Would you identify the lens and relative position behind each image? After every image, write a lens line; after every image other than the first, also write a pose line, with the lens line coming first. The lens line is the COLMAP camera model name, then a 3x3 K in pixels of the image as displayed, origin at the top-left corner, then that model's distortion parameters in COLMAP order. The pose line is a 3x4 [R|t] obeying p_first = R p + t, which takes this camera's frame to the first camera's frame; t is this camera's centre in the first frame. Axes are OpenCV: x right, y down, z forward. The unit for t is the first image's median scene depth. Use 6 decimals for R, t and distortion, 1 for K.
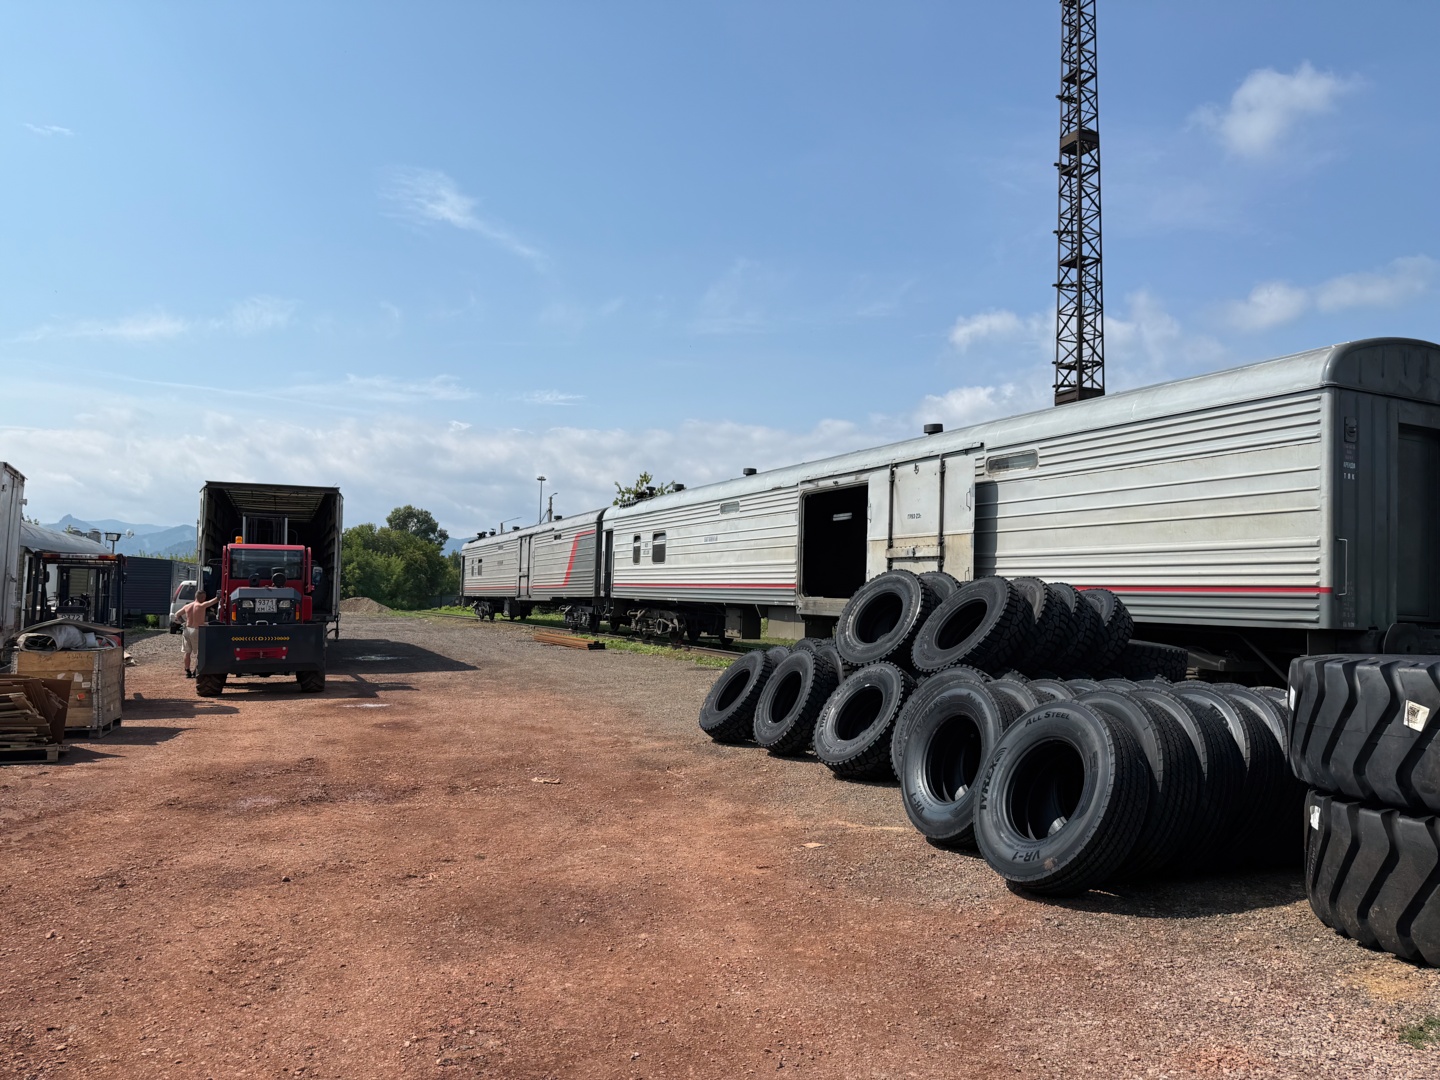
lens RADIAL K [[993.7, 0, 720.0], [0, 993.7, 540.0], [0, 0, 1]] dist [0.002621, -0.001610]
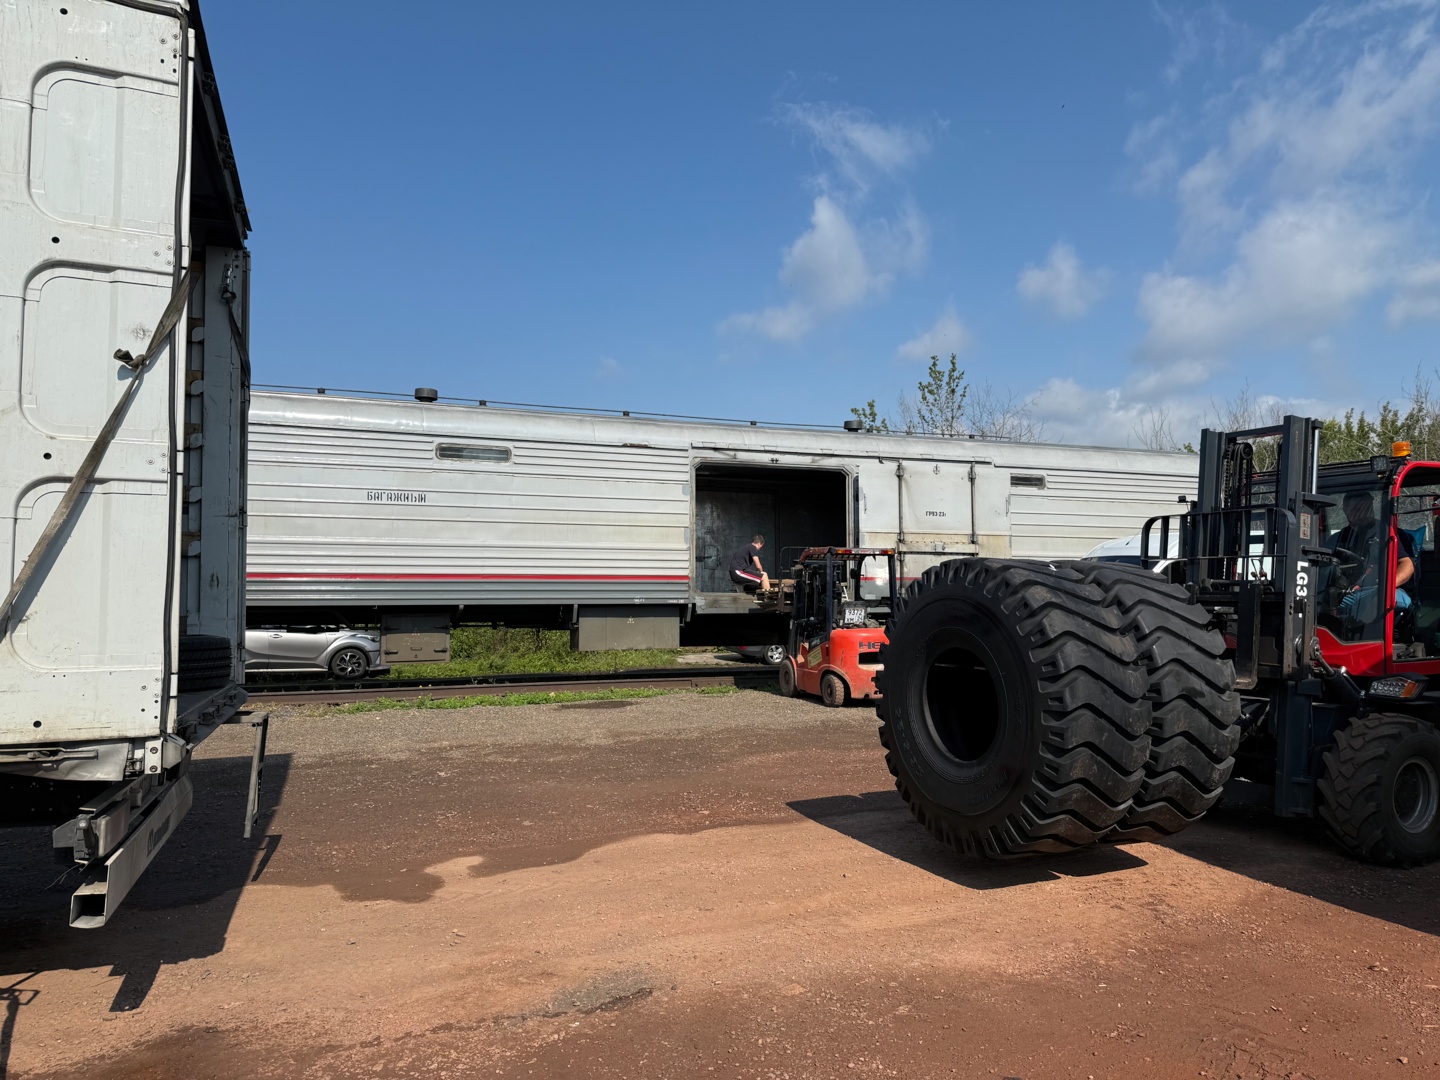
lens RADIAL K [[993.7, 0, 720.0], [0, 993.7, 540.0], [0, 0, 1]] dist [0.002621, -0.001610]
pose [[0.070695, 0.063525, 0.995473, -0.646044], [-0.038685, 0.997394, -0.060900, 0.058116], [-0.996748, -0.034205, 0.072968, 0.851344]]
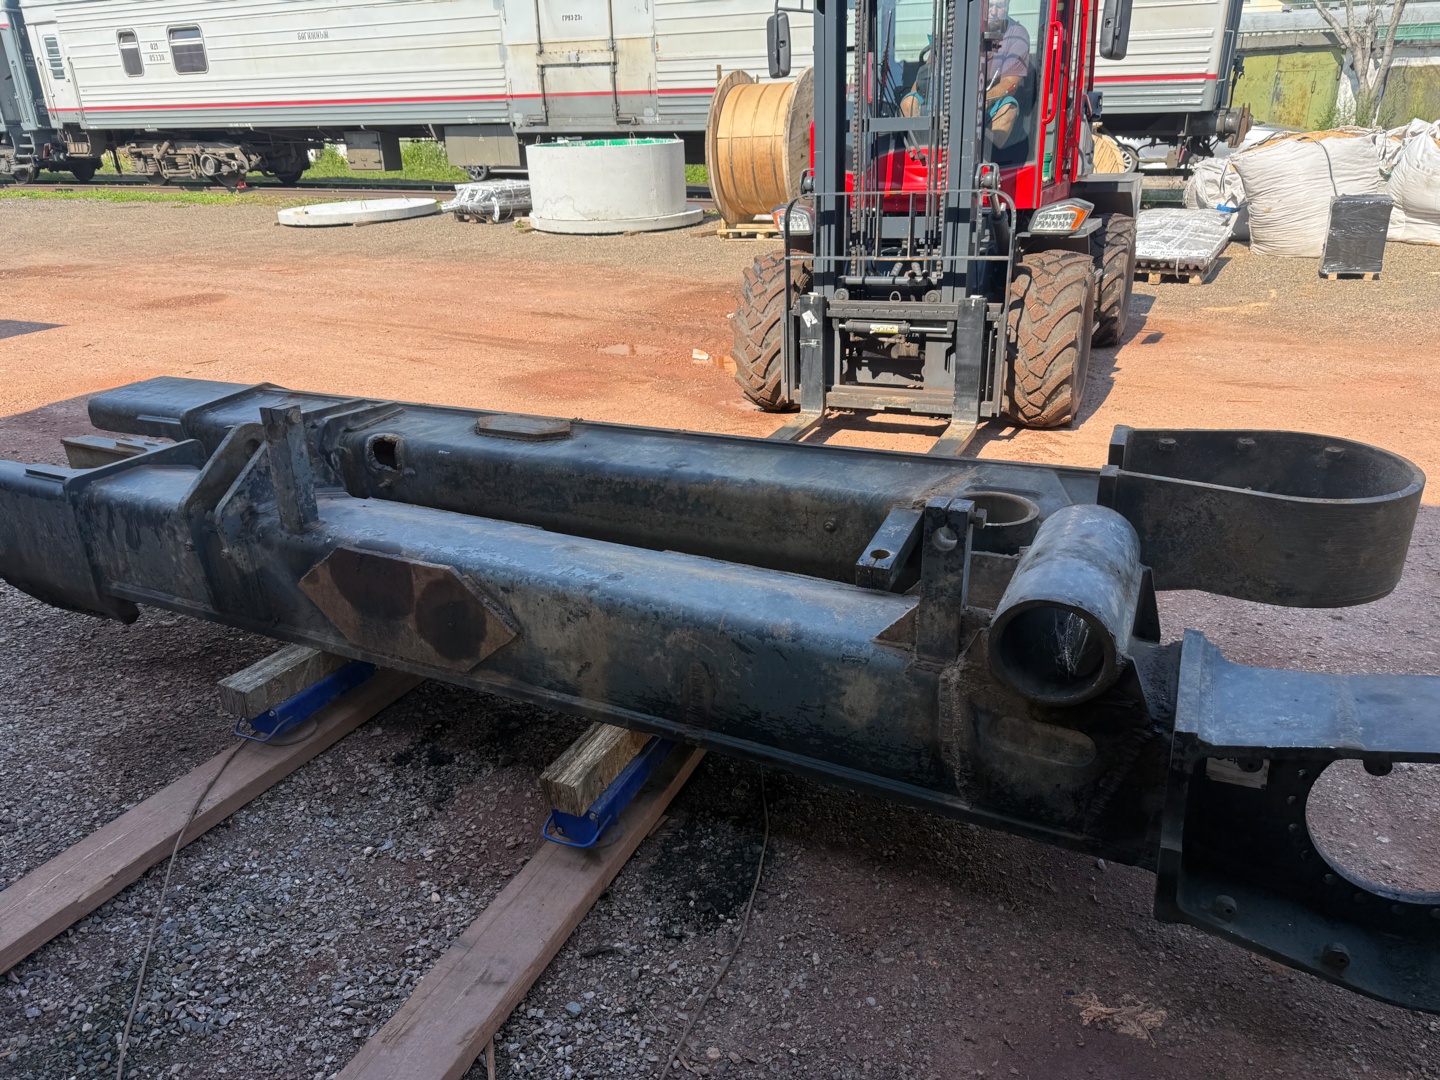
lens RADIAL K [[993.7, 0, 720.0], [0, 993.7, 540.0], [0, 0, 1]] dist [0.002621, -0.001610]
pose [[0.773102, -0.257354, 0.579726, -0.345767], [-0.012458, 0.907651, 0.419541, 0.028818], [-0.634159, -0.331570, 0.698501, 0.153139]]
